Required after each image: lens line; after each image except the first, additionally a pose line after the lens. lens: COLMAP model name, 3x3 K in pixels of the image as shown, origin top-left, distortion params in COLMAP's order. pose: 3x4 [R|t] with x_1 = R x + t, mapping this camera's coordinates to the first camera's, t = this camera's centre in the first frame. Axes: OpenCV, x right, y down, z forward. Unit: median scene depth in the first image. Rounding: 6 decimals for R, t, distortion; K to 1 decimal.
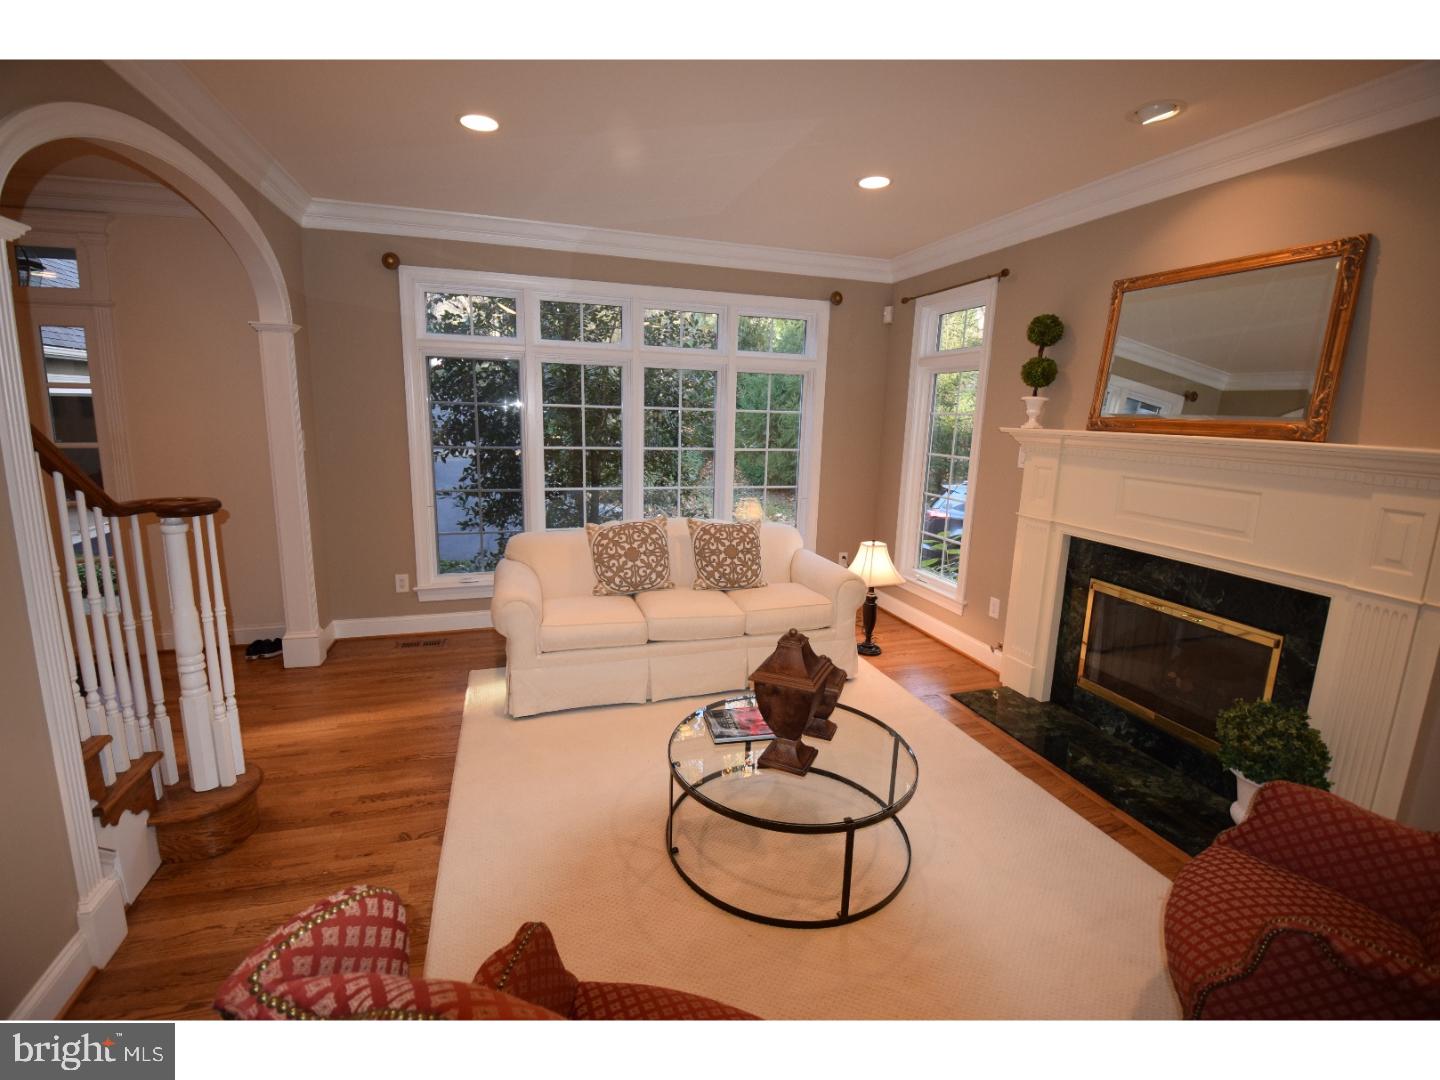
lens RADIAL K [[673.2, 0, 720.0], [0, 673.2, 540.0], [0, 0, 1]] dist [0.001304, 0.000144]
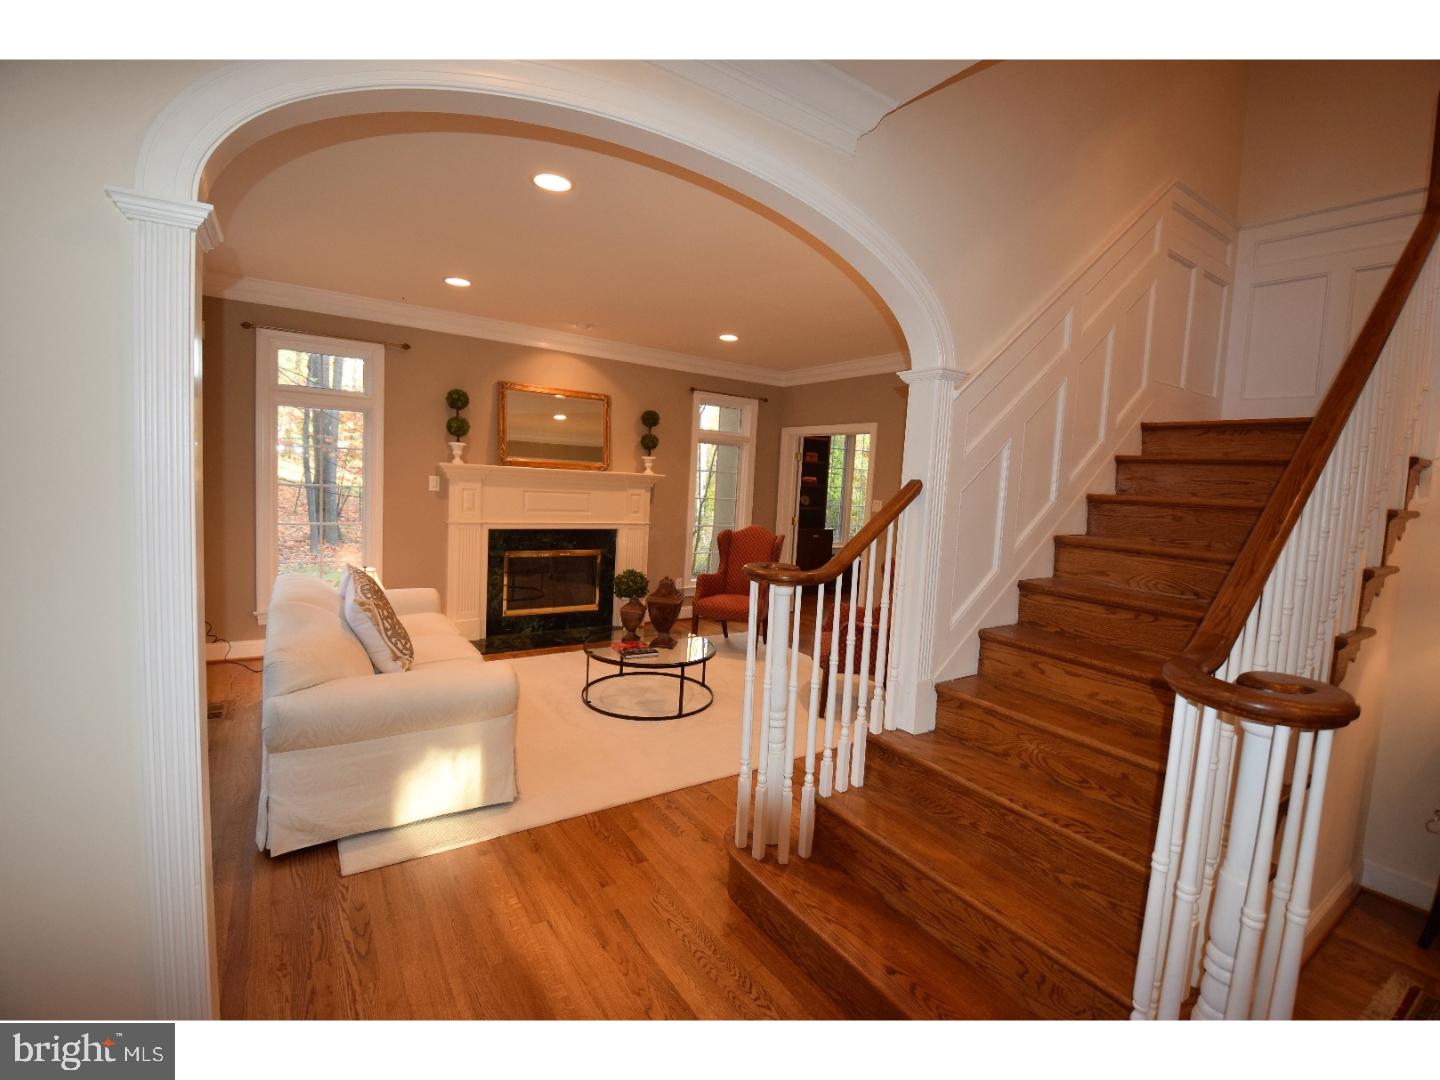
lens RADIAL K [[637.0, 0, 720.0], [0, 637.0, 540.0], [0, 0, 1]] dist [-0.000098, -0.000003]
pose [[-0.266744, -0.138244, 0.953801, -1.122410], [0.126840, 0.976015, 0.176936, -0.186992], [-0.955385, 0.168176, -0.242811, 0.864541]]
